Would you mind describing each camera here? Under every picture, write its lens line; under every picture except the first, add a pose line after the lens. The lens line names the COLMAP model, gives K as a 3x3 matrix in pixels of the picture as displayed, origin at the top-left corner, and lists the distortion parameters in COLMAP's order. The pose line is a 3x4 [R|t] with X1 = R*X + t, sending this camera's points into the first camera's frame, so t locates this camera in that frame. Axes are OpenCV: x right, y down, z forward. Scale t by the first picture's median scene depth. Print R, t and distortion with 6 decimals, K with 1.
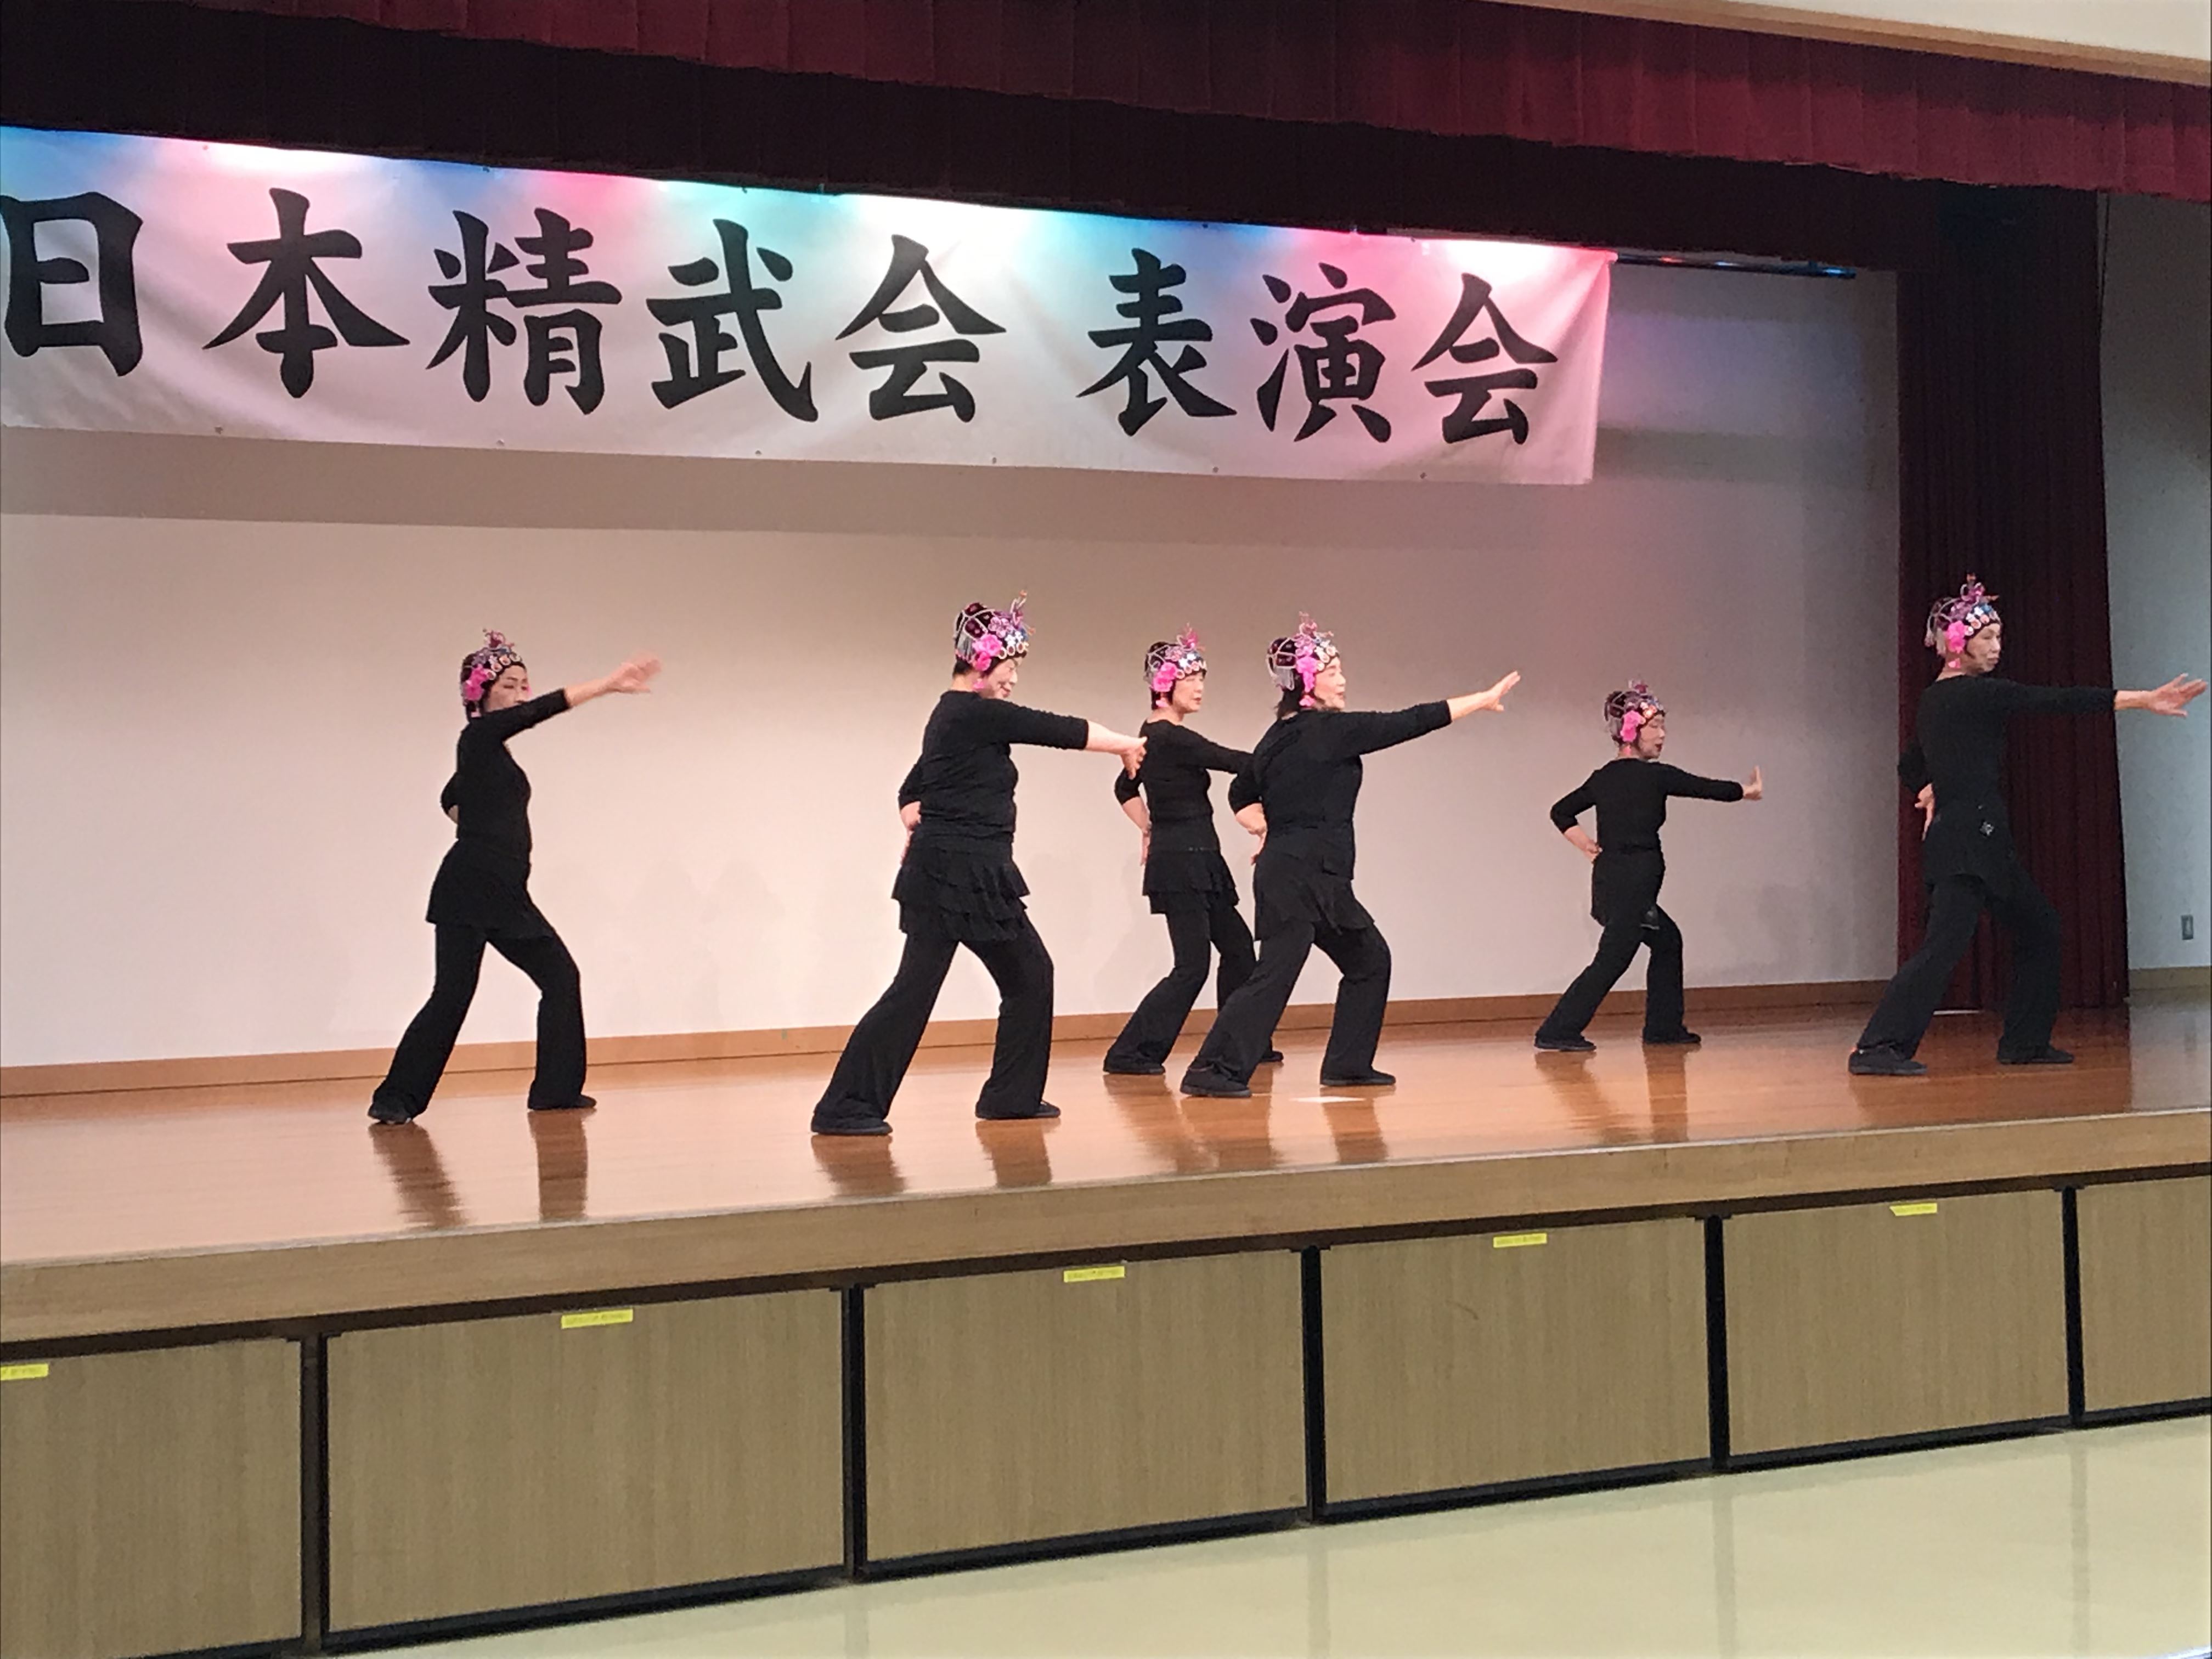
lens RADIAL K [[3887.1, 0, 1094.2], [0, 3887.1, 827.2], [0, 0, 1]] dist [0.162708, 0.000000]
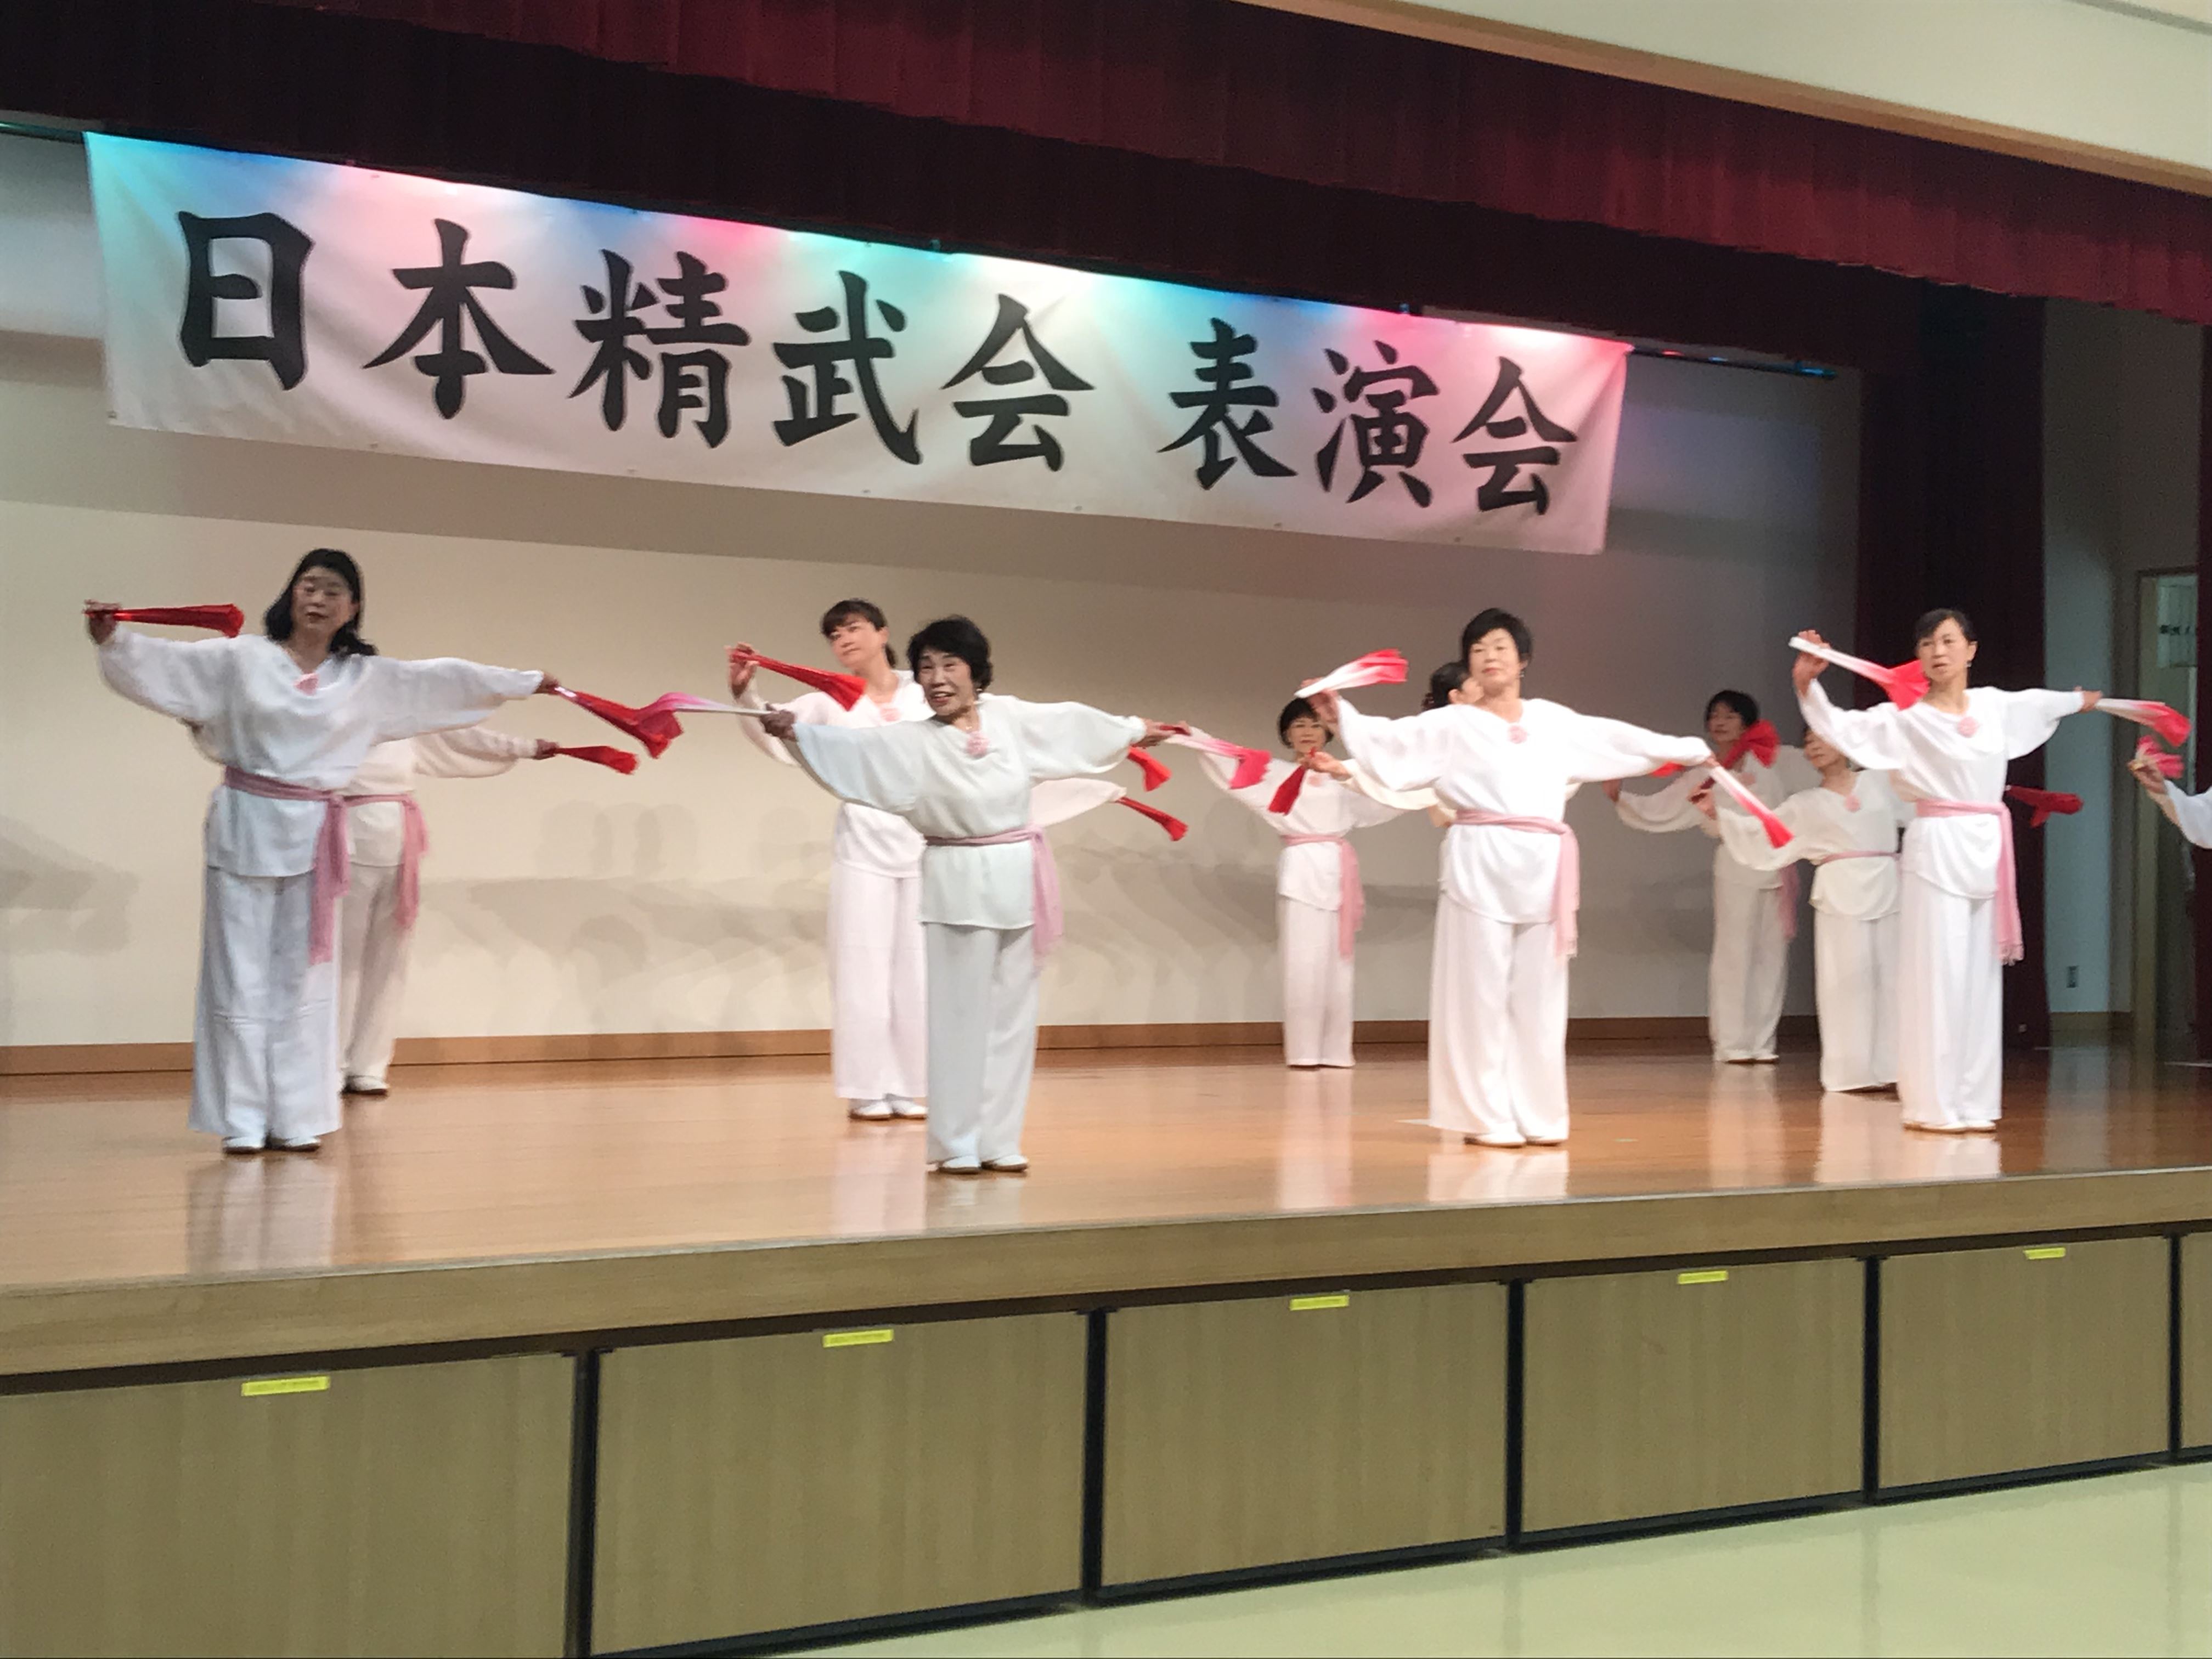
lens RADIAL K [[3328.7, 0, 1114.8], [0, 3328.7, 828.0], [0, 0, 1]] dist [0.154412, 0.000000]
pose [[0.997862, 0.036848, 0.053986, -0.066816], [-0.036537, 0.999310, -0.006740, -0.000259], [-0.054197, 0.004753, 0.998519, 0.087608]]
